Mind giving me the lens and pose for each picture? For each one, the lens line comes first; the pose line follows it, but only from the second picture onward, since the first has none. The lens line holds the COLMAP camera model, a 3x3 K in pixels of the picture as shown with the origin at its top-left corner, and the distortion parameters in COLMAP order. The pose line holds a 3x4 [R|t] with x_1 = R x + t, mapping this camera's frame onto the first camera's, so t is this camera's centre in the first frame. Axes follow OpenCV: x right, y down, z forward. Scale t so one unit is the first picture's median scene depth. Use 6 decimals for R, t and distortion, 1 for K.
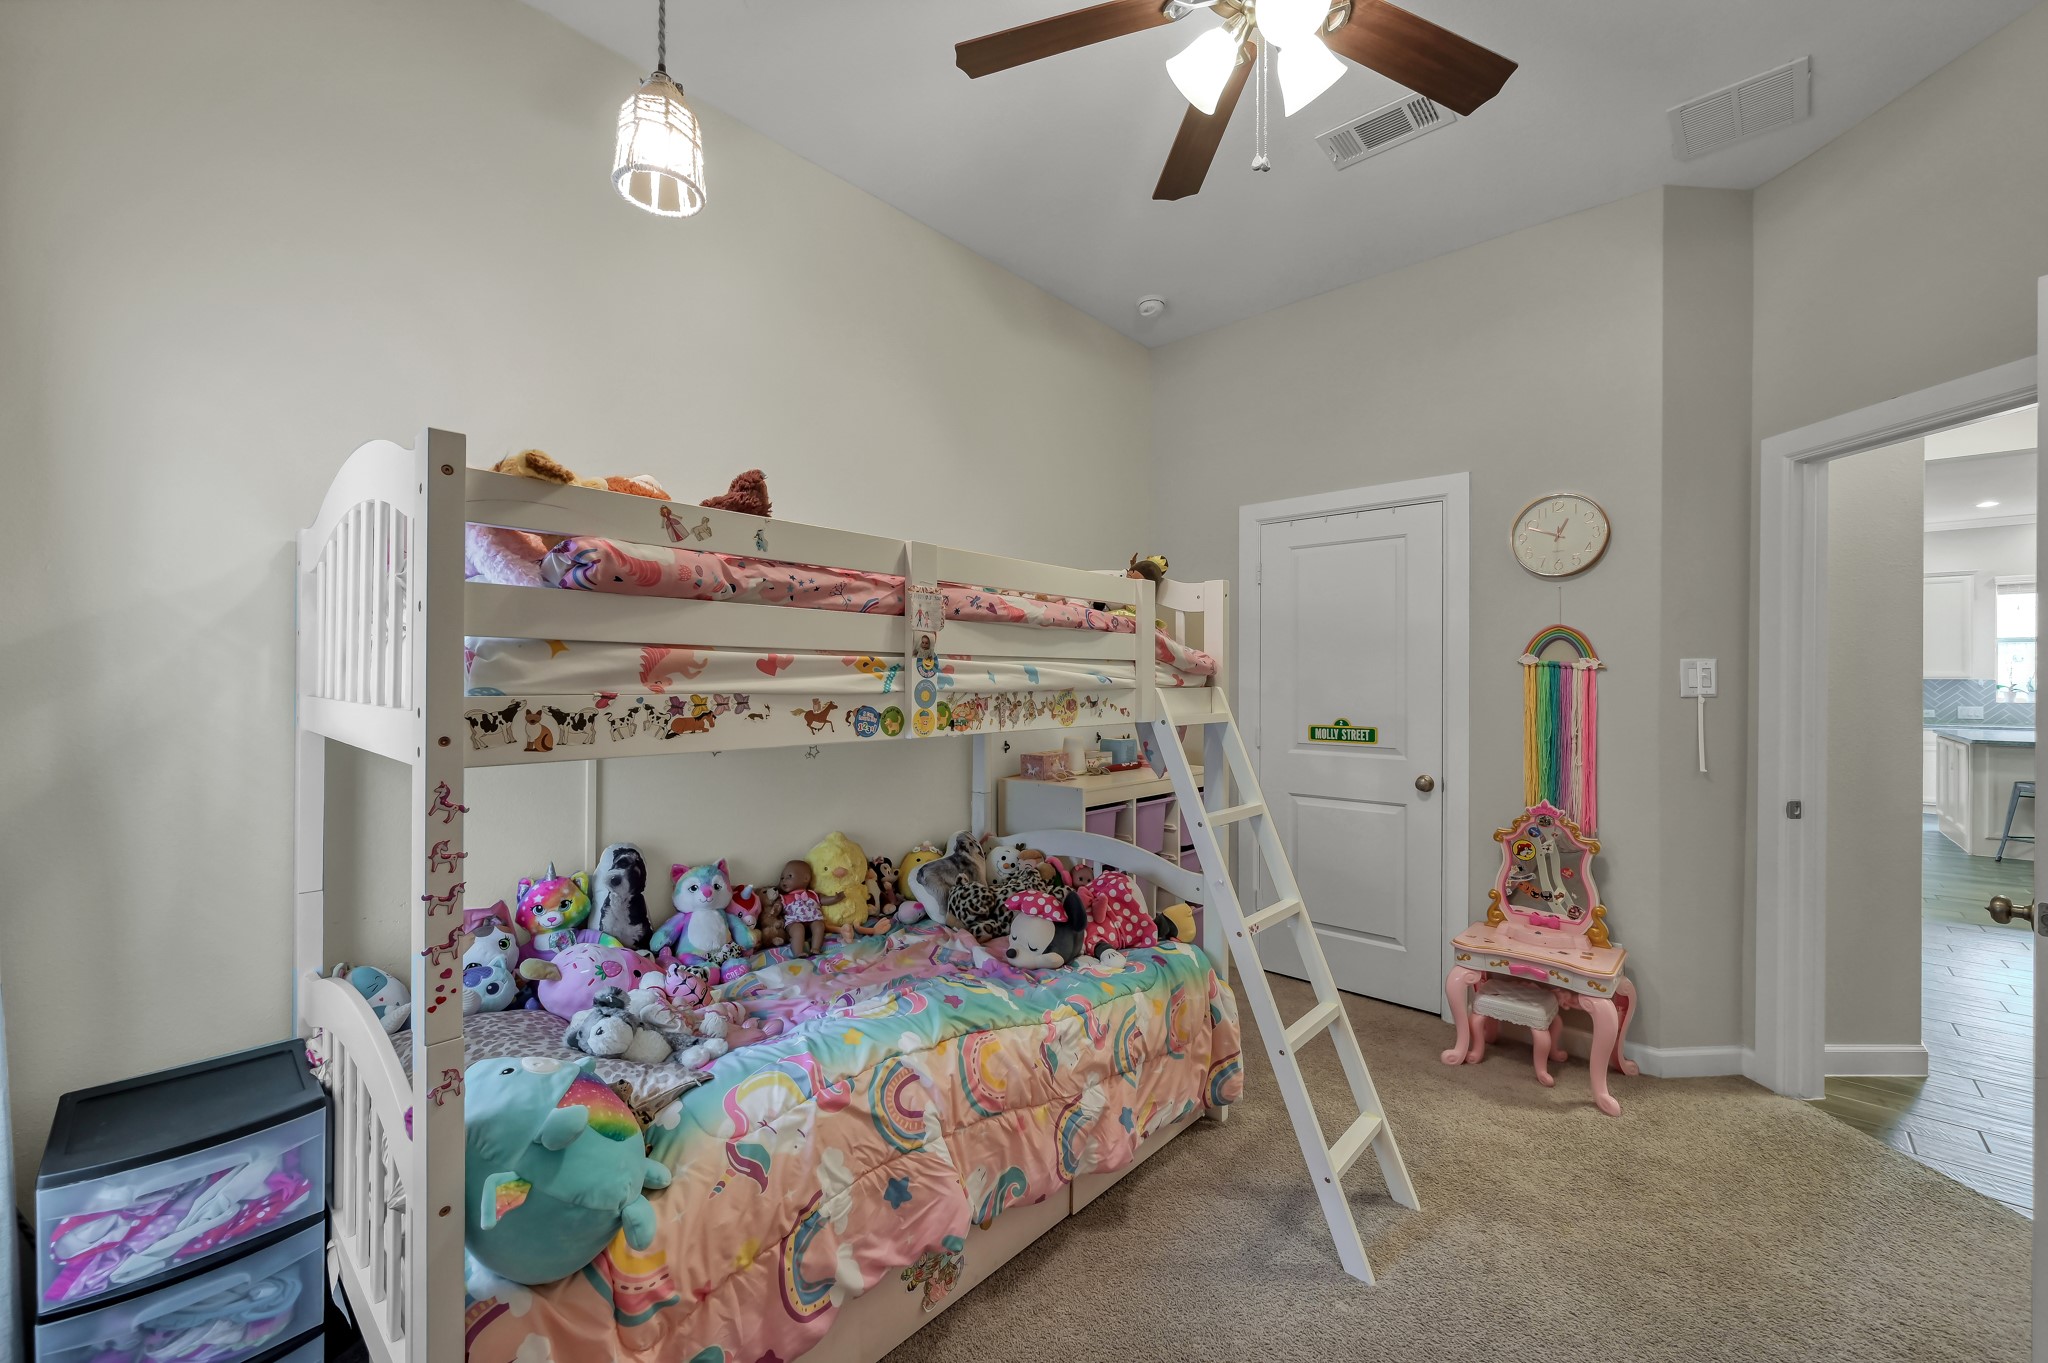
lens RADIAL K [[804.6, 0, 1027.6], [0, 804.6, 680.1], [0, 0, 1]] dist [-0.000733, 0.000117]
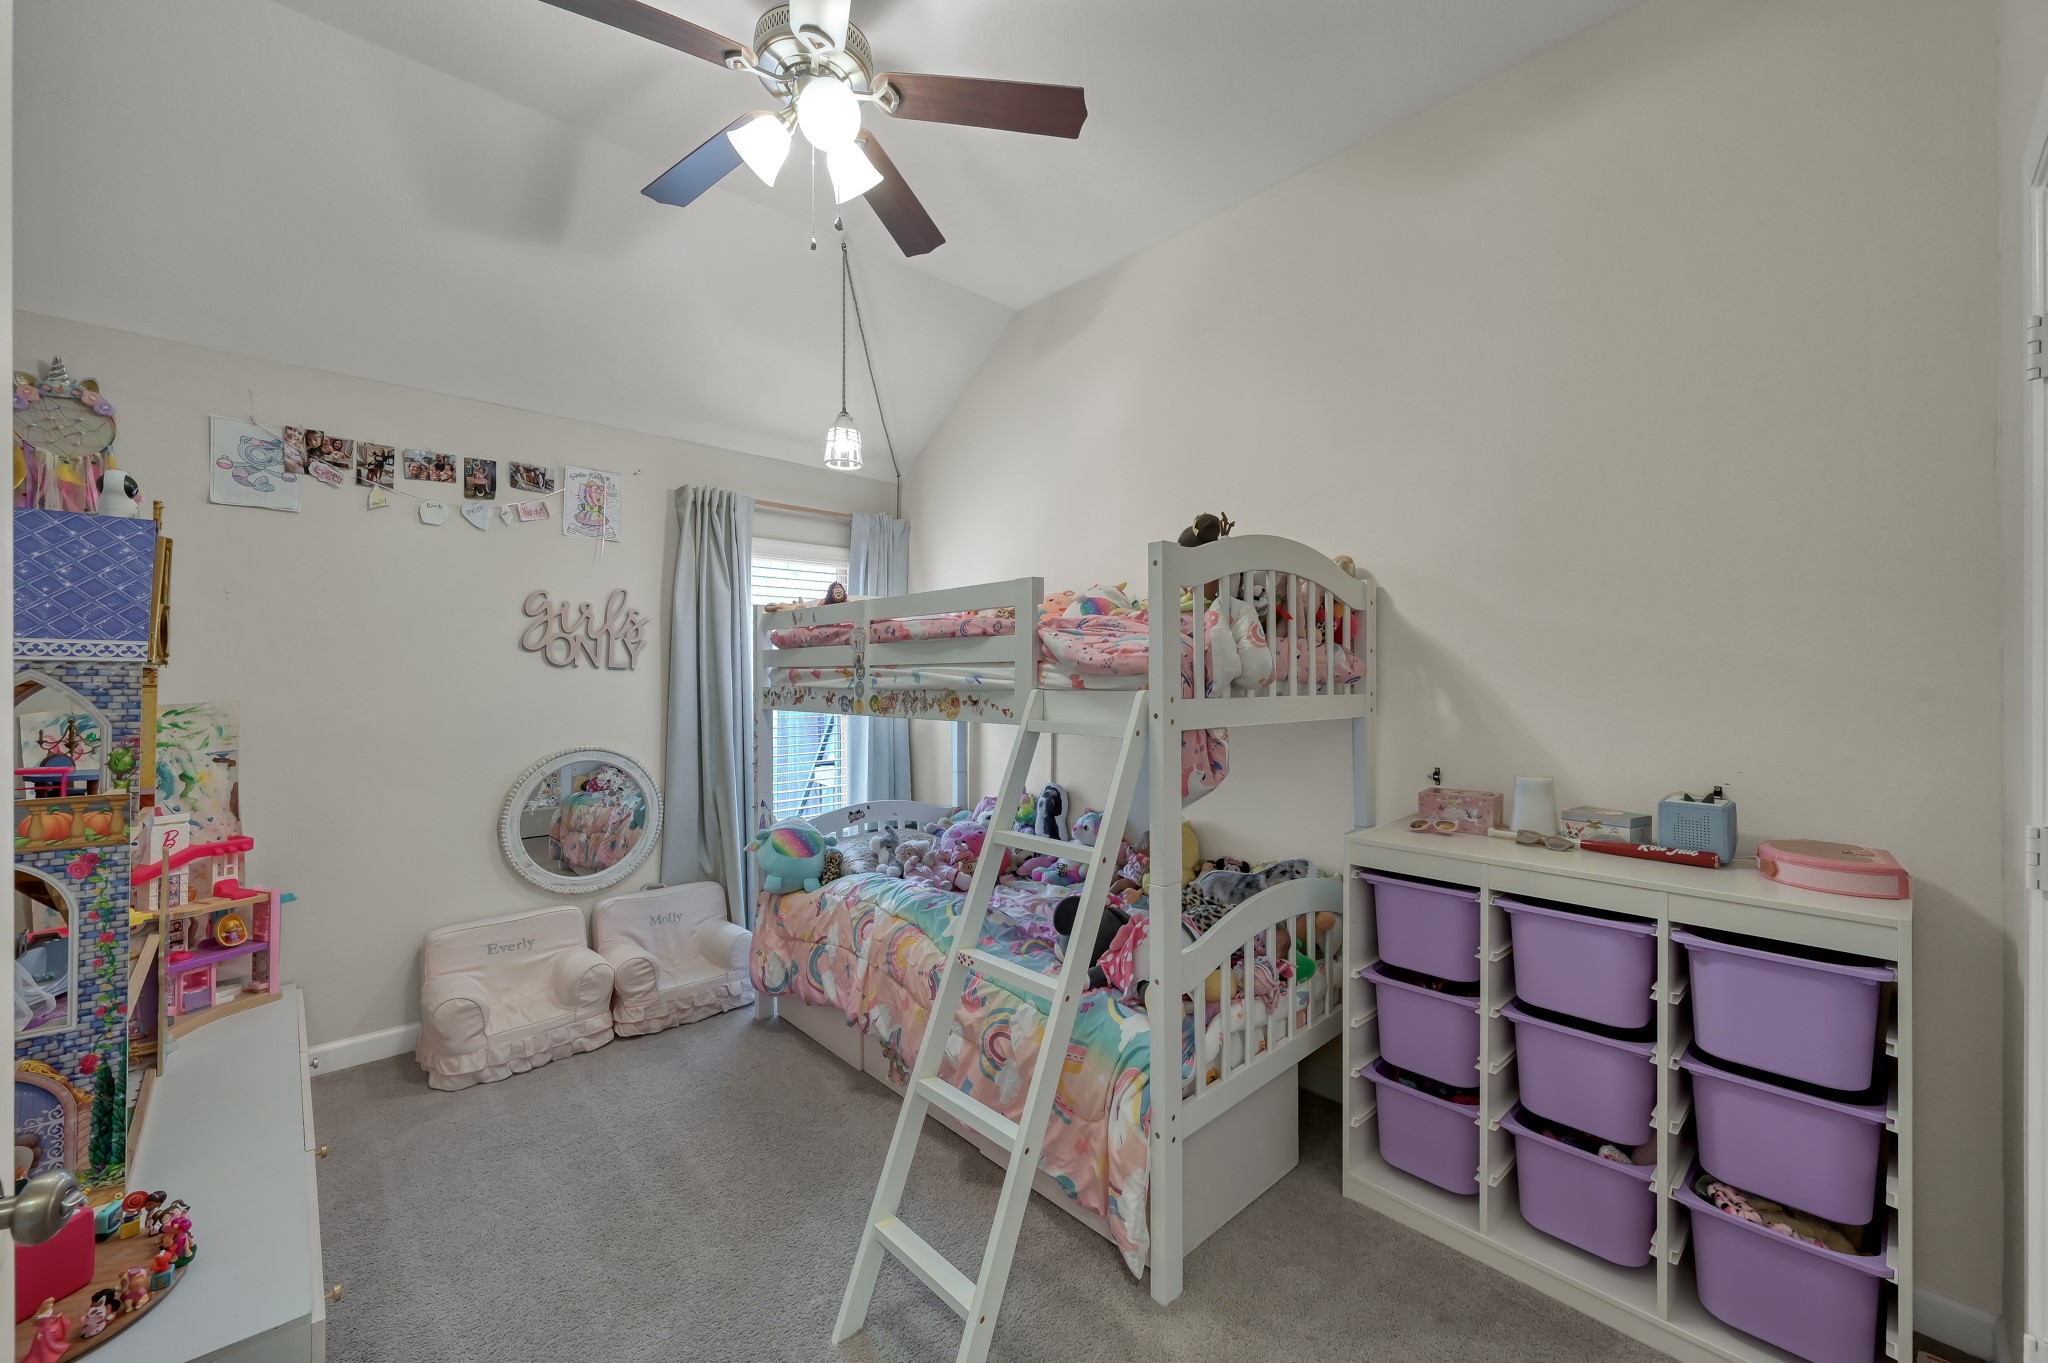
lens RADIAL K [[804.6, 0, 1029.2], [0, 804.6, 677.4], [0, 0, 1]] dist [-0.000733, 0.000117]
pose [[-0.102972, -0.006061, -0.994666, 1.370148], [-0.000830, 0.999982, -0.006008, 0.001307], [0.994684, 0.000207, -0.102976, 1.378958]]
